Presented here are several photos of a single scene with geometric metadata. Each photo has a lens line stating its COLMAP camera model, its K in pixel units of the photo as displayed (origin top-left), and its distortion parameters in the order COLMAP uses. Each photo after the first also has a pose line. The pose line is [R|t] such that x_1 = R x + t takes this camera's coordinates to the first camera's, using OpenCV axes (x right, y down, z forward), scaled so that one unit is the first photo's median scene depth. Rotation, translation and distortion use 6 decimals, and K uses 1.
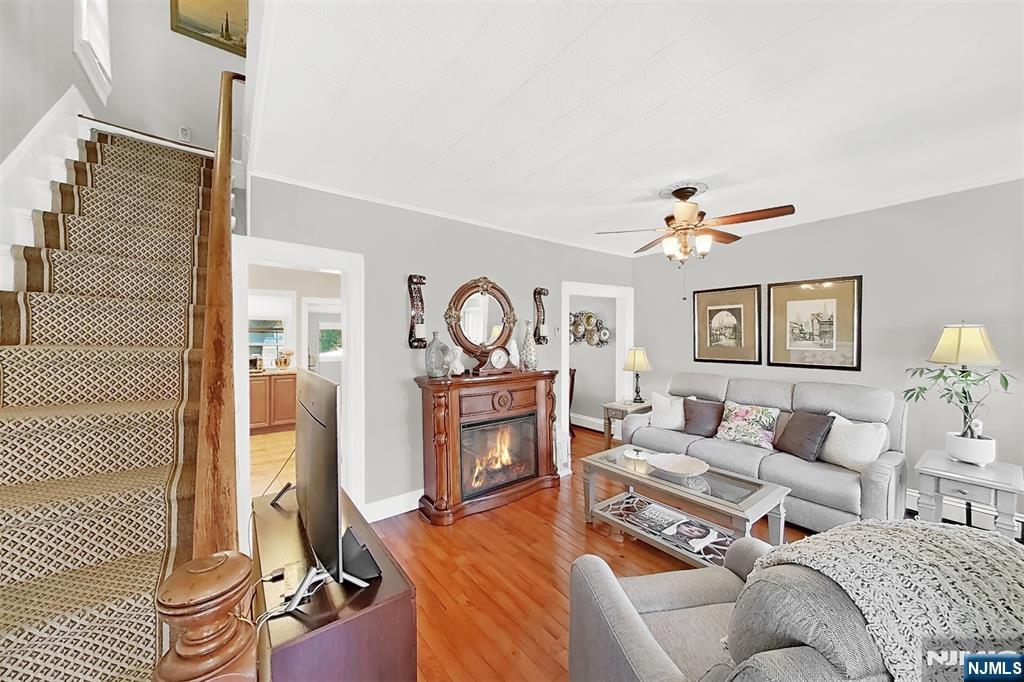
lens RADIAL K [[379.2, 0, 518.7], [0, 379.2, 335.7], [0, 0, 1]] dist [0.000633, -0.000065]
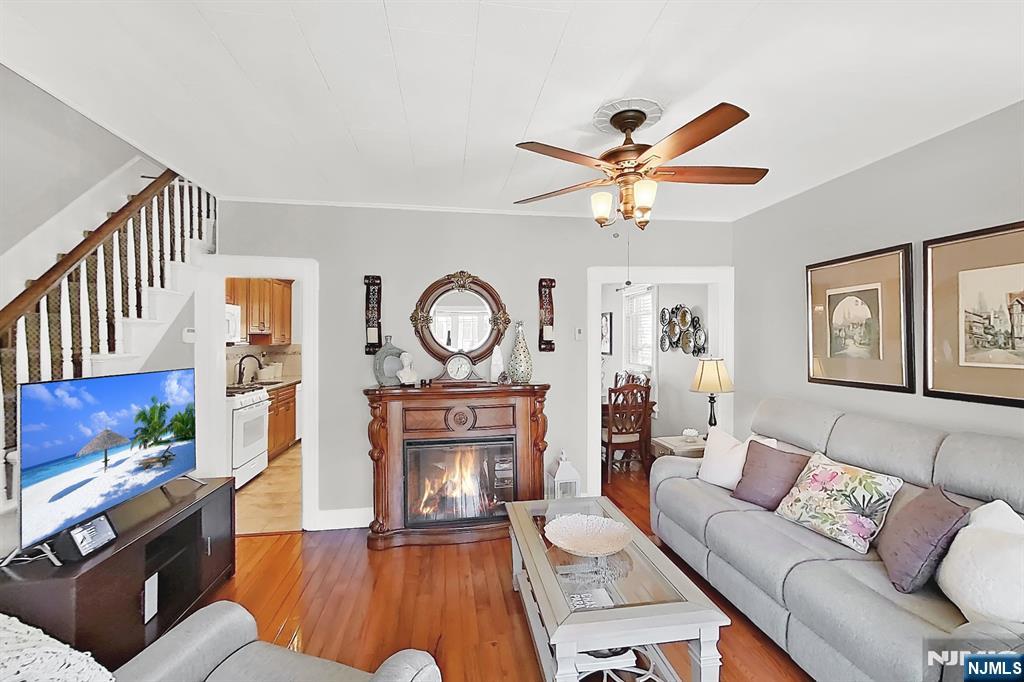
lens RADIAL K [[439.0, 0, 513.8], [0, 439.0, 342.6], [0, 0, 1]] dist [0.001111, 0.000234]
pose [[0.865422, 0.001420, -0.501041, 0.487696], [0.002558, 0.999970, 0.007252, -0.001051], [0.501037, -0.007558, 0.865393, 0.194191]]
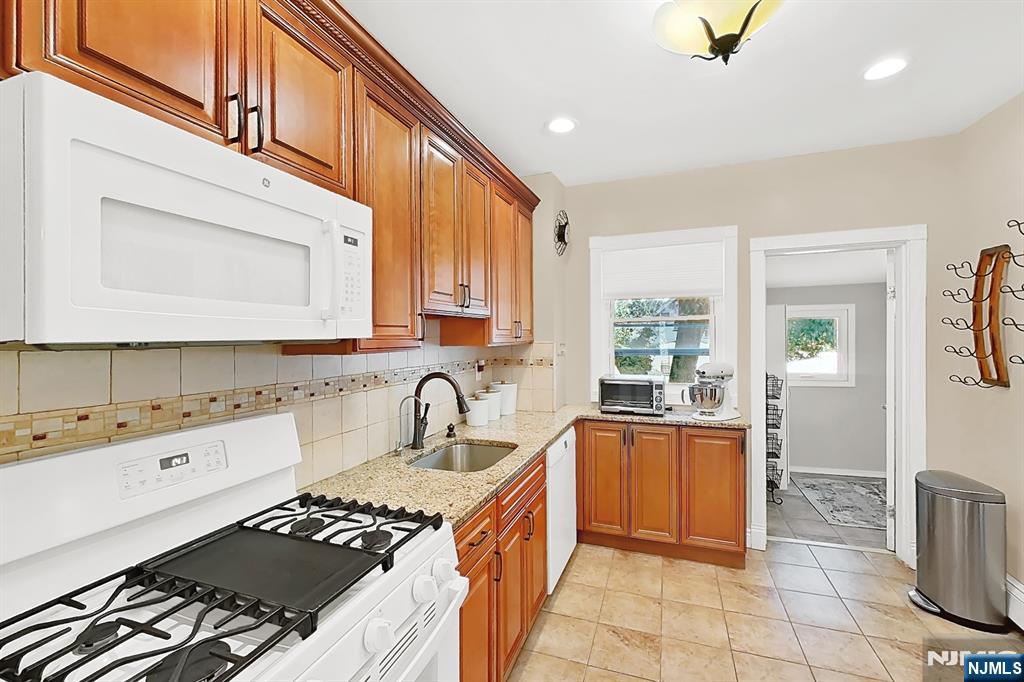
lens RADIAL K [[439.0, 0, 514.1], [0, 439.0, 335.5], [0, 0, 1]] dist [0.001111, 0.000234]
pose [[0.514174, -0.011814, -0.857604, -0.435780], [0.011933, 0.999907, -0.006620, 0.006072], [0.857603, -0.006830, 0.514267, 0.787975]]
